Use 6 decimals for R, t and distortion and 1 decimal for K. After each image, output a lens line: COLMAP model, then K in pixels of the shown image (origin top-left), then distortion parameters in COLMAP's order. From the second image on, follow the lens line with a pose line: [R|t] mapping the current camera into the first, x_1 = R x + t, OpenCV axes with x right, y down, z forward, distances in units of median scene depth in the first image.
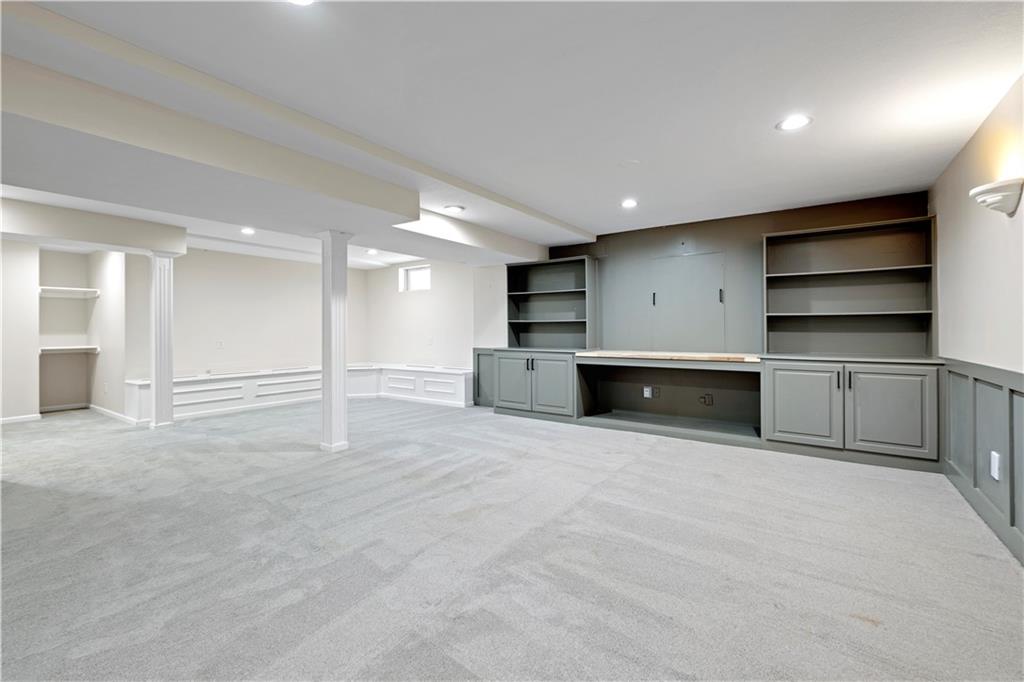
lens RADIAL K [[424.6, 0, 511.8], [0, 424.6, 333.2], [0, 0, 1]] dist [-0.010581, -0.000145]
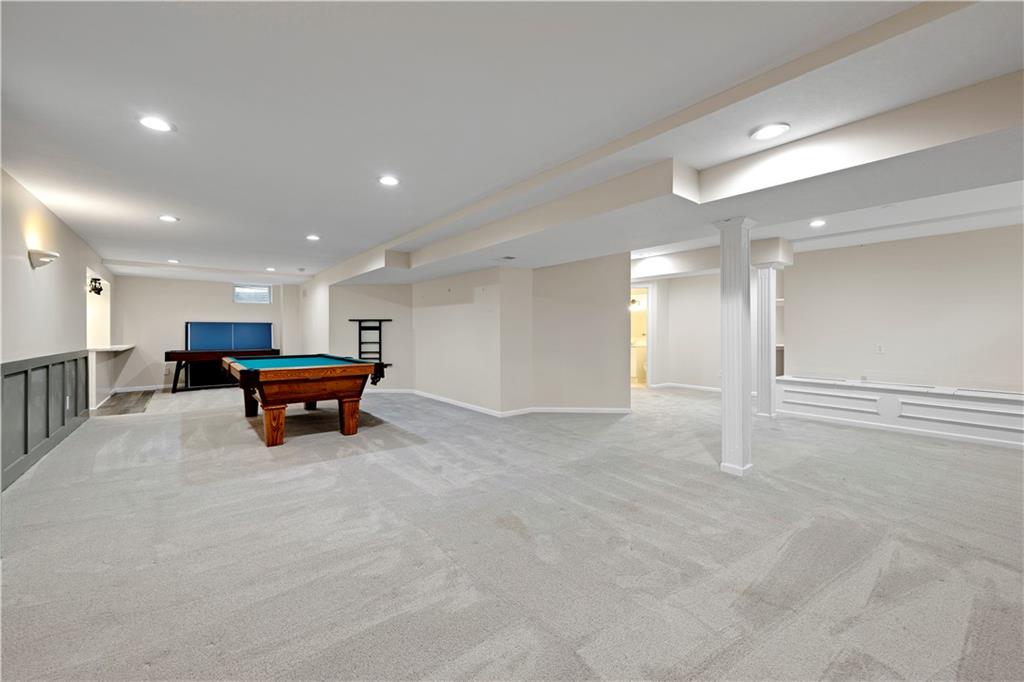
lens RADIAL K [[403.3, 0, 510.5], [0, 403.3, 334.6], [0, 0, 1]] dist [-0.003404, 0.000262]
pose [[-0.256636, 0.008488, -0.966471, 0.375952], [-0.006263, 0.999926, 0.010445, -0.008565], [0.966488, 0.008733, -0.256564, 0.586534]]
